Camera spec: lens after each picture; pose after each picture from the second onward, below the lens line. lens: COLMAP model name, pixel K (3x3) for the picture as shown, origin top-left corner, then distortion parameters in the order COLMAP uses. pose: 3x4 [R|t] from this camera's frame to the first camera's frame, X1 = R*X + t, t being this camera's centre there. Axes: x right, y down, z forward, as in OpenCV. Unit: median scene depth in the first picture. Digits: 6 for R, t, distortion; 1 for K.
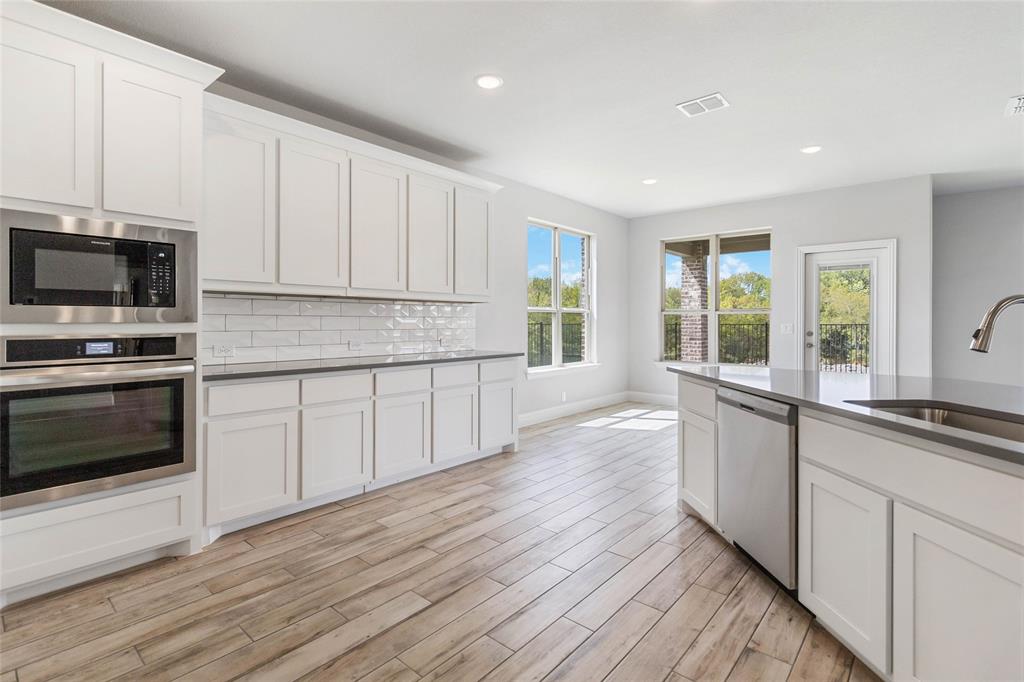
lens RADIAL K [[487.2, 0, 508.8], [0, 487.2, 323.1], [0, 0, 1]] dist [0.003150, 0.000473]
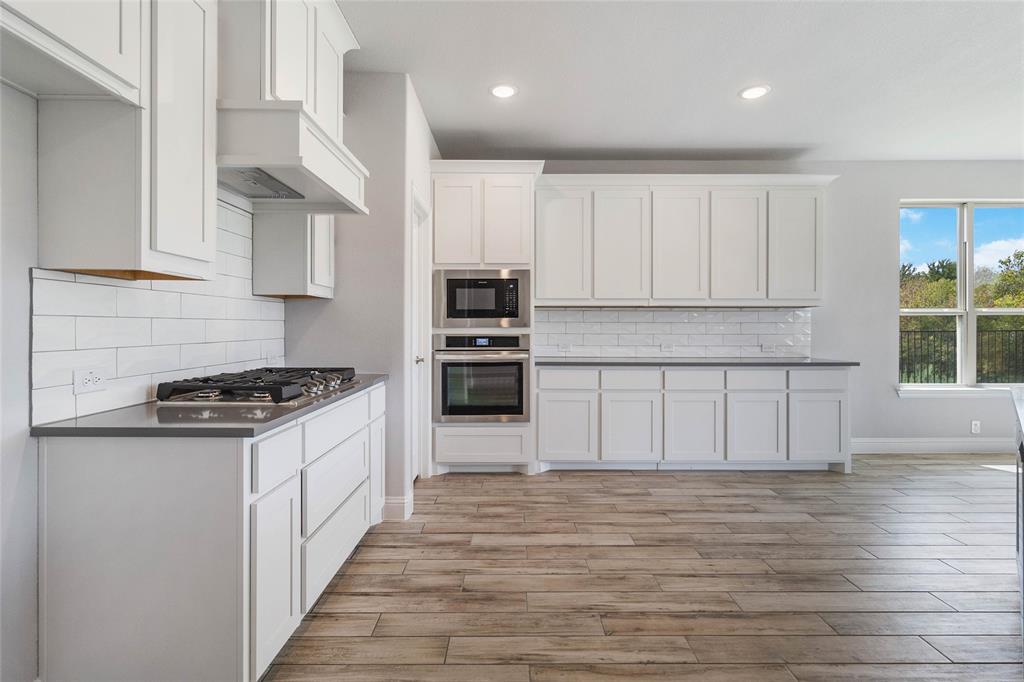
lens RADIAL K [[485.0, 0, 511.4], [0, 485.0, 334.7], [0, 0, 1]] dist [0.000112, -0.000007]
pose [[0.664427, 0.013016, -0.747240, 0.391488], [-0.002815, 0.999885, 0.014914, -0.000607], [0.747348, -0.007806, 0.664387, -0.064276]]
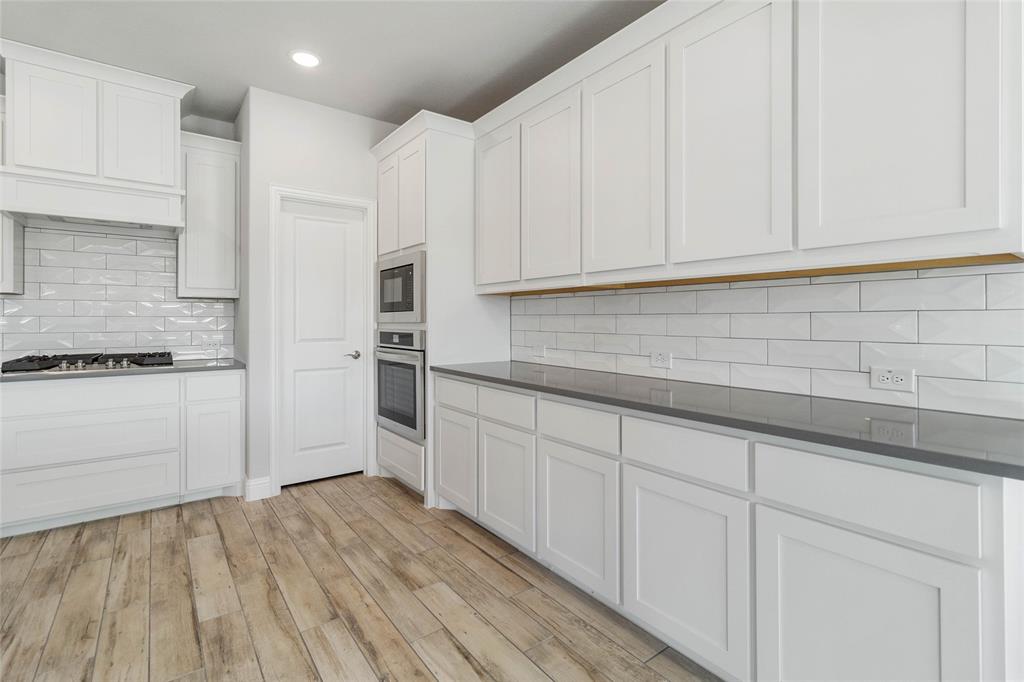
lens RADIAL K [[478.7, 0, 516.1], [0, 478.7, 322.9], [0, 0, 1]] dist [0.001180, 0.000694]
pose [[-0.201393, 0.000895, -0.979510, 0.420436], [-0.004881, 0.999986, 0.001917, -0.002916], [0.979498, 0.005167, -0.201386, 1.207499]]
